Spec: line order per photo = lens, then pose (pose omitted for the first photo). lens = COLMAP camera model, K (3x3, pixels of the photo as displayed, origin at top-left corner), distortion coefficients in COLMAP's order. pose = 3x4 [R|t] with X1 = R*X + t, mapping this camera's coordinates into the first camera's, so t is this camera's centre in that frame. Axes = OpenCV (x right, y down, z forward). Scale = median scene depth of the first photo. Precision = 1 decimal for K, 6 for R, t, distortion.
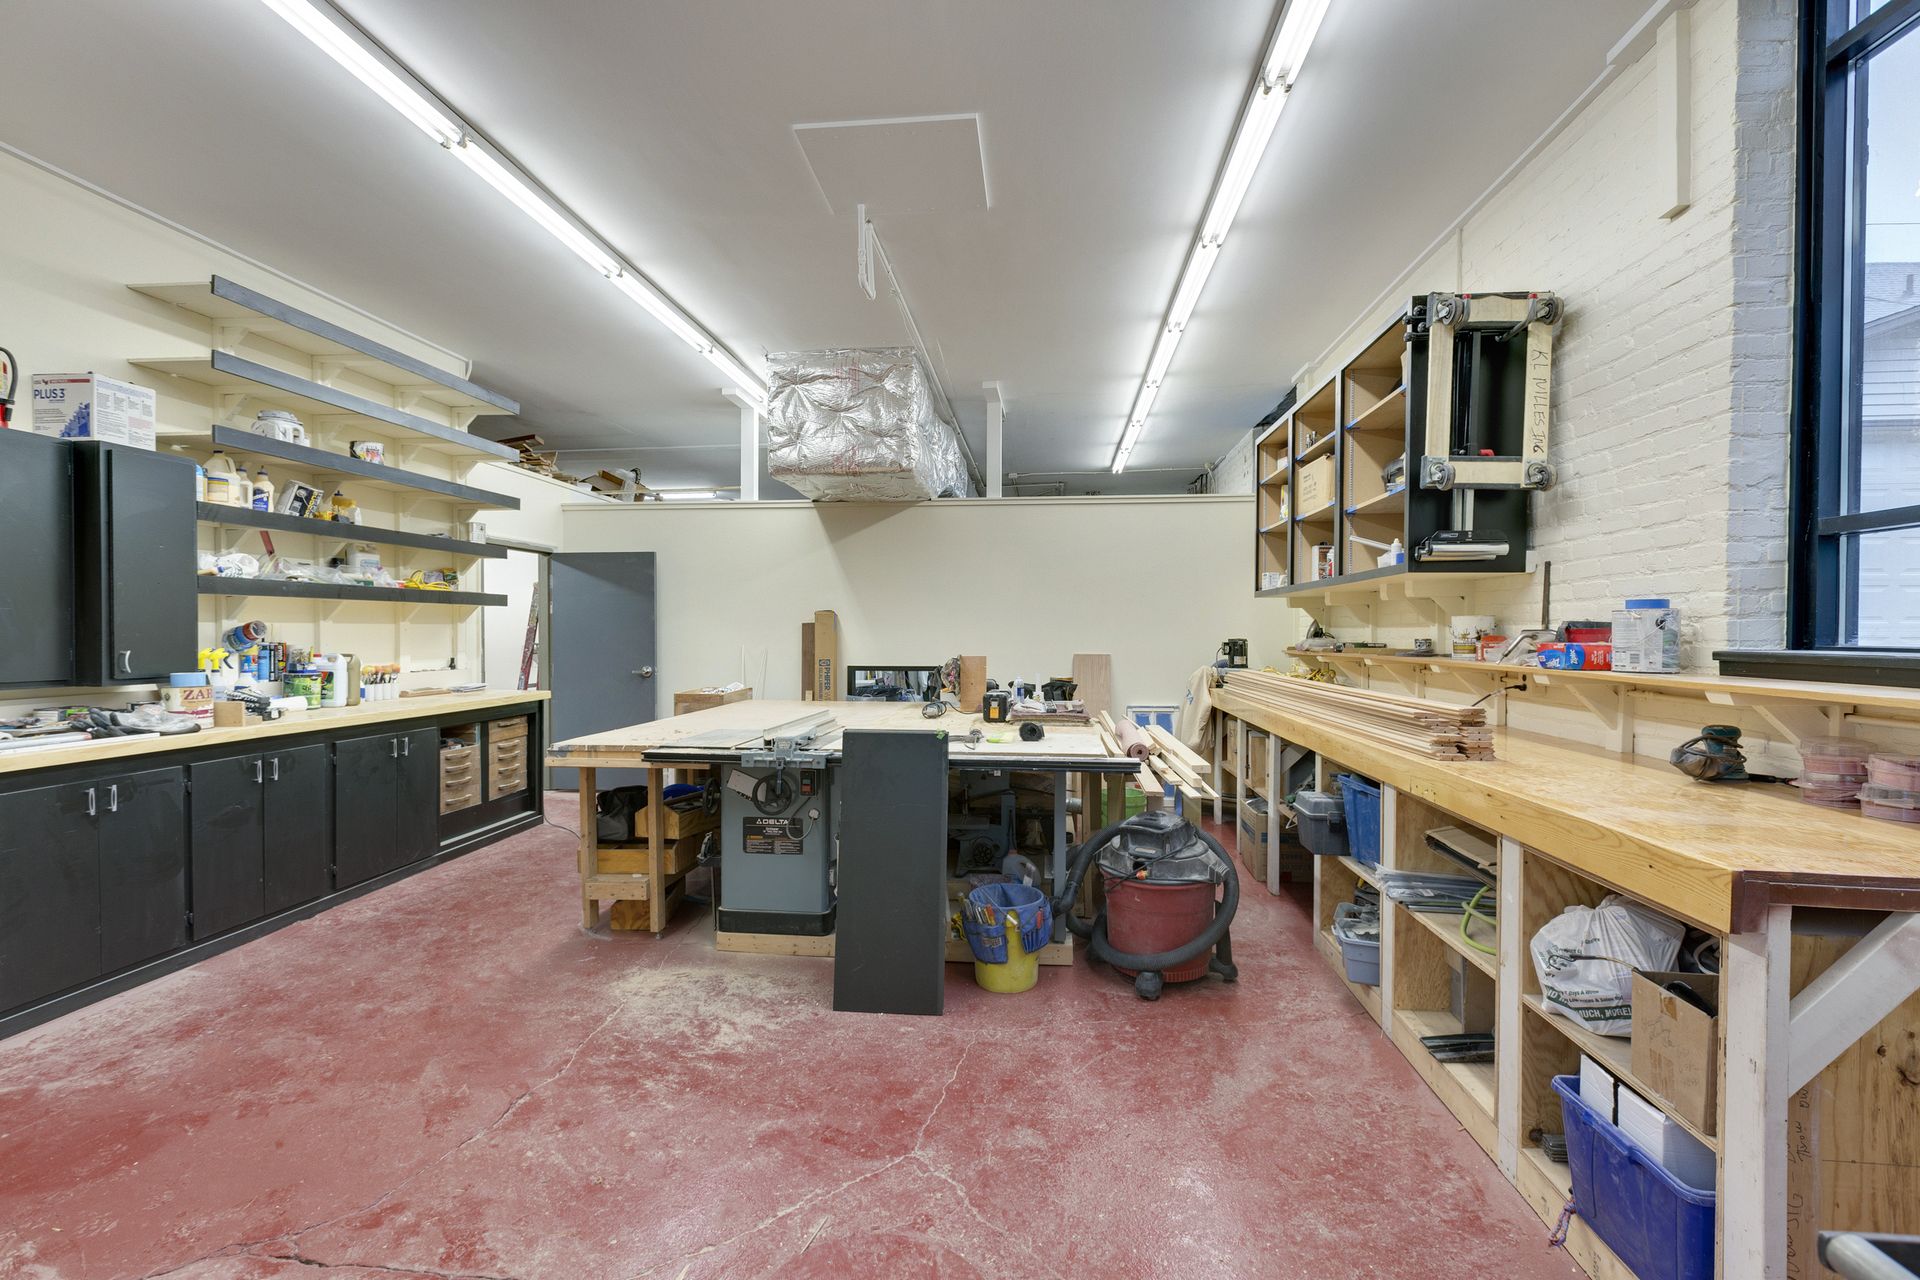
lens RADIAL K [[881.4, 0, 950.9], [0, 881.4, 643.7], [0, 0, 1]] dist [0.001735, -0.000106]
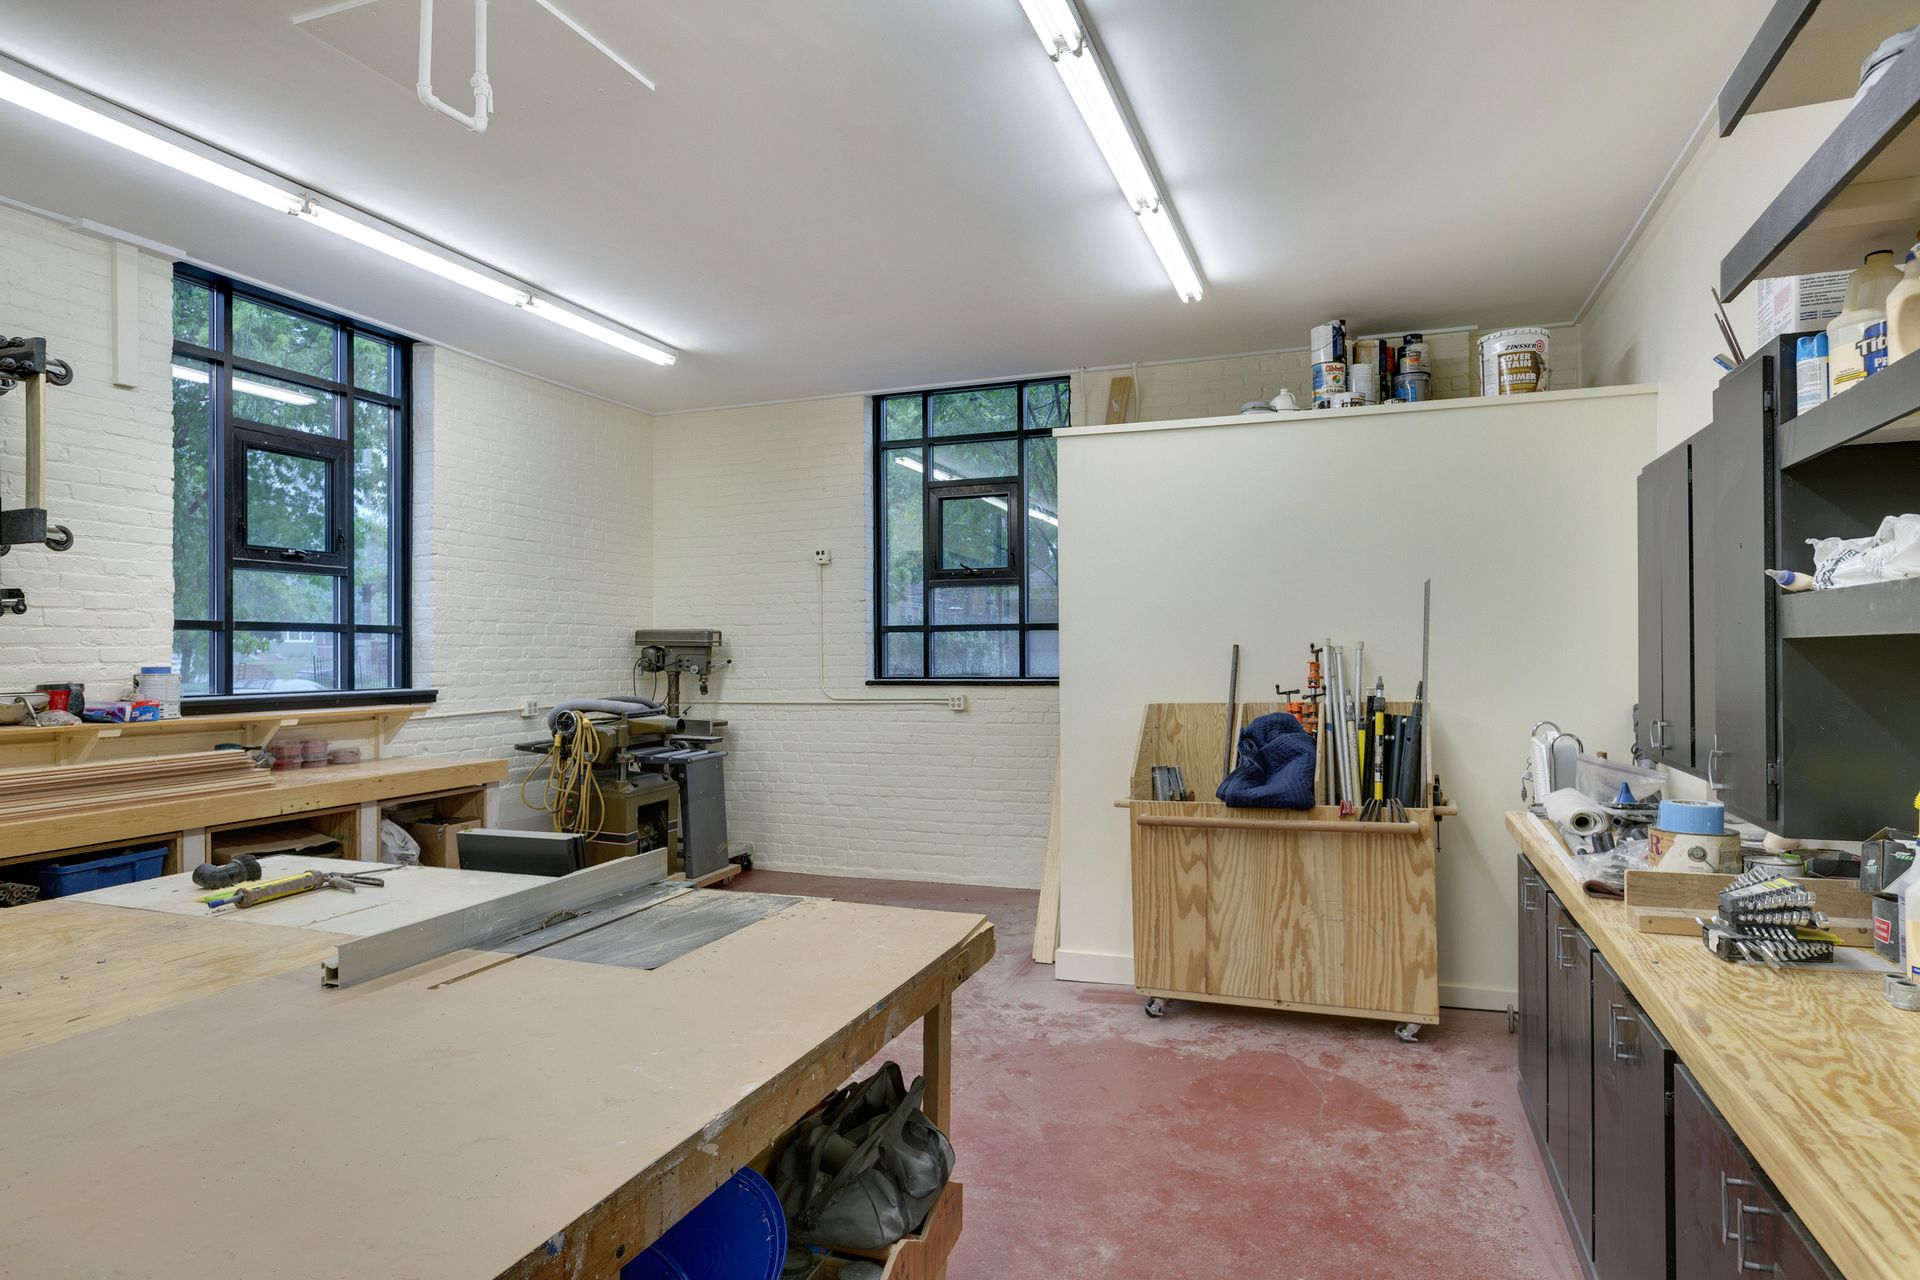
lens RADIAL K [[1111.7, 0, 922.8], [0, 1111.7, 637.2], [0, 0, 1]] dist [0.002901, 0.000680]
pose [[-0.965128, 0.006420, 0.261699, -0.818960], [0.006925, 0.999976, 0.001007, -0.087273], [-0.261686, 0.002785, -0.965149, 2.314204]]
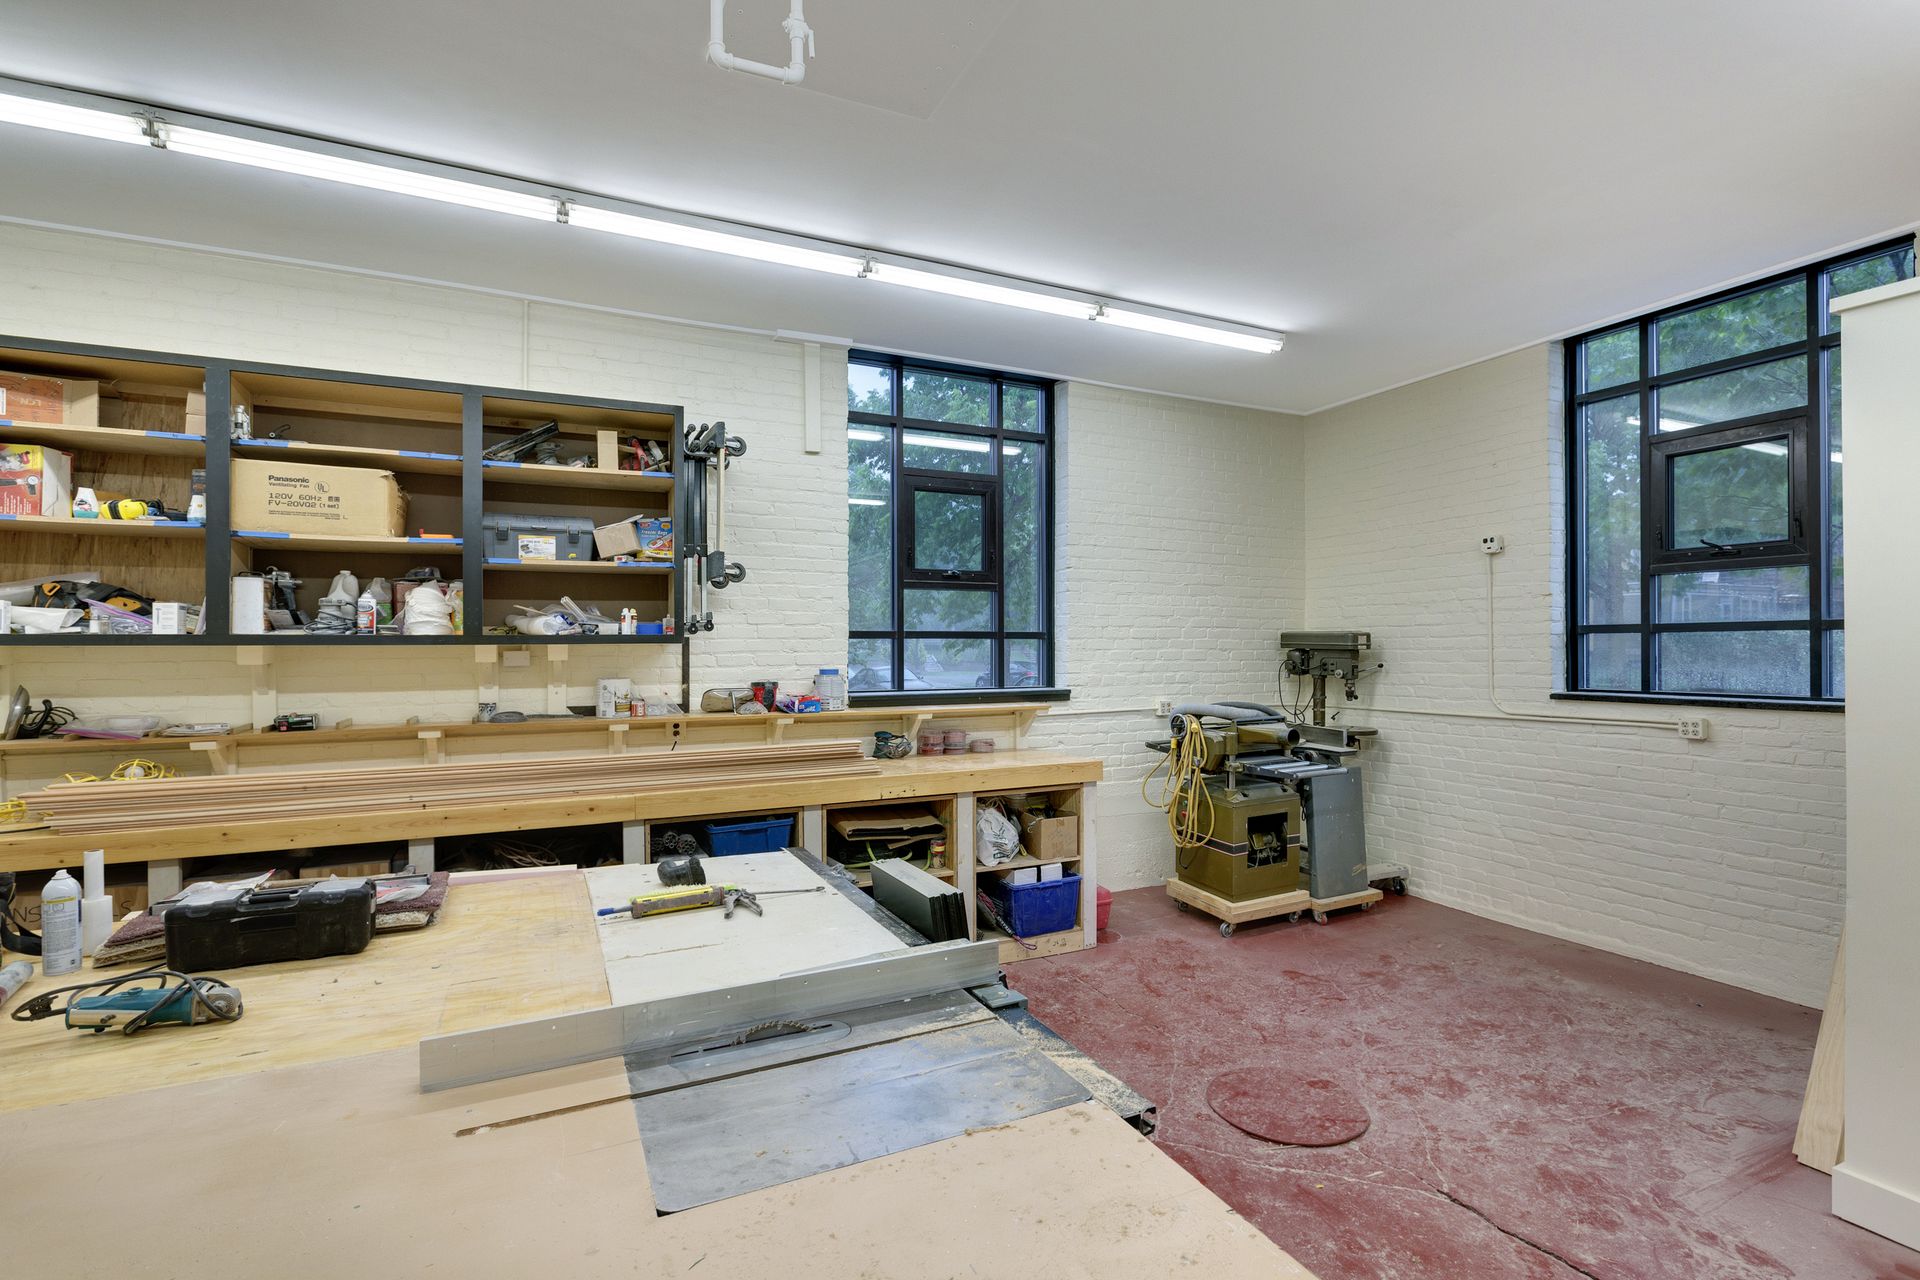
lens RADIAL K [[881.4, 0, 950.9], [0, 881.4, 643.7], [0, 0, 1]] dist [0.001735, -0.000106]
pose [[-0.530505, 0.001638, 0.847681, -0.826914], [0.014577, 0.999868, 0.007191, -0.107386], [-0.847557, 0.016172, -0.530458, 1.678080]]
